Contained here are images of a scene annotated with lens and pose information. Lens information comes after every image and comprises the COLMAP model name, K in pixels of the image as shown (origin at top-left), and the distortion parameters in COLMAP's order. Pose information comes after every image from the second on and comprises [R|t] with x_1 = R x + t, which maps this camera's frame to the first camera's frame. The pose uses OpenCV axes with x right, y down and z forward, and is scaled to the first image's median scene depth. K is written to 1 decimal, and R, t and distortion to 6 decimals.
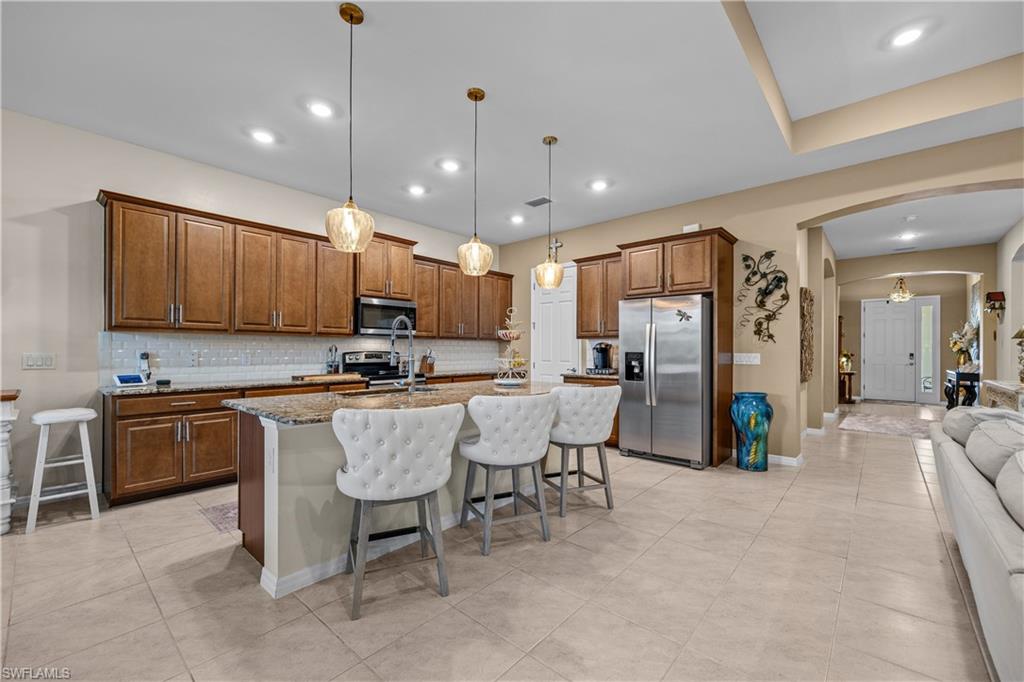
lens RADIAL K [[412.8, 0, 507.1], [0, 412.8, 348.7], [0, 0, 1]] dist [-0.000749, -0.000021]
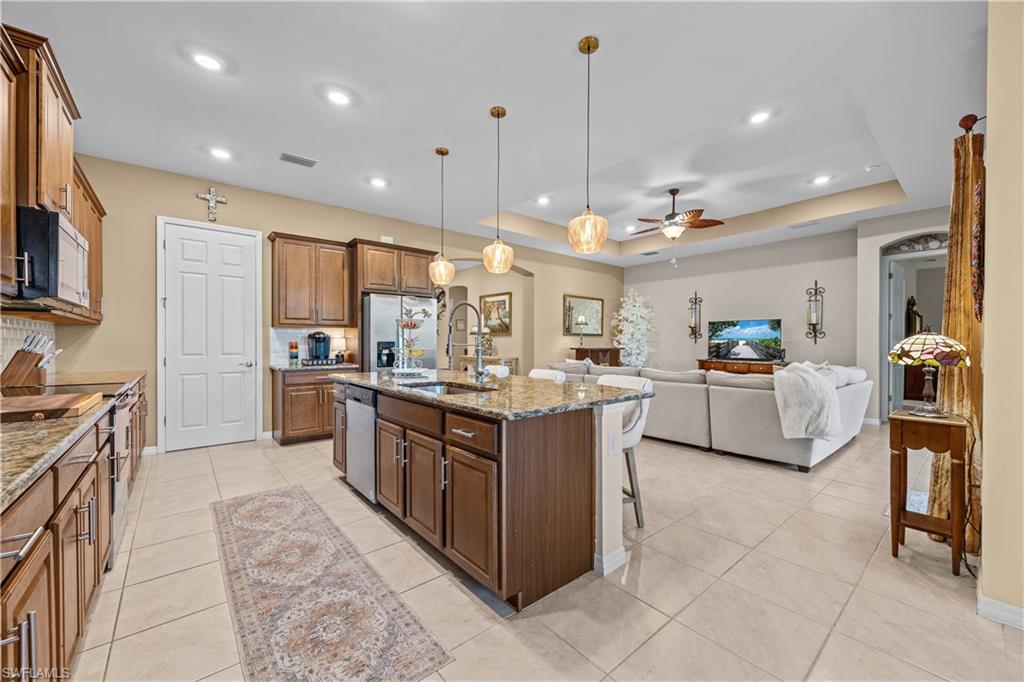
lens RADIAL K [[412.8, 0, 507.2], [0, 412.8, 343.5], [0, 0, 1]] dist [-0.000749, -0.000021]
pose [[0.150967, -0.002526, 0.988536, -0.730305], [-0.004846, 0.999983, 0.003295, 0.007959], [-0.988527, -0.005288, 0.150952, 0.493864]]
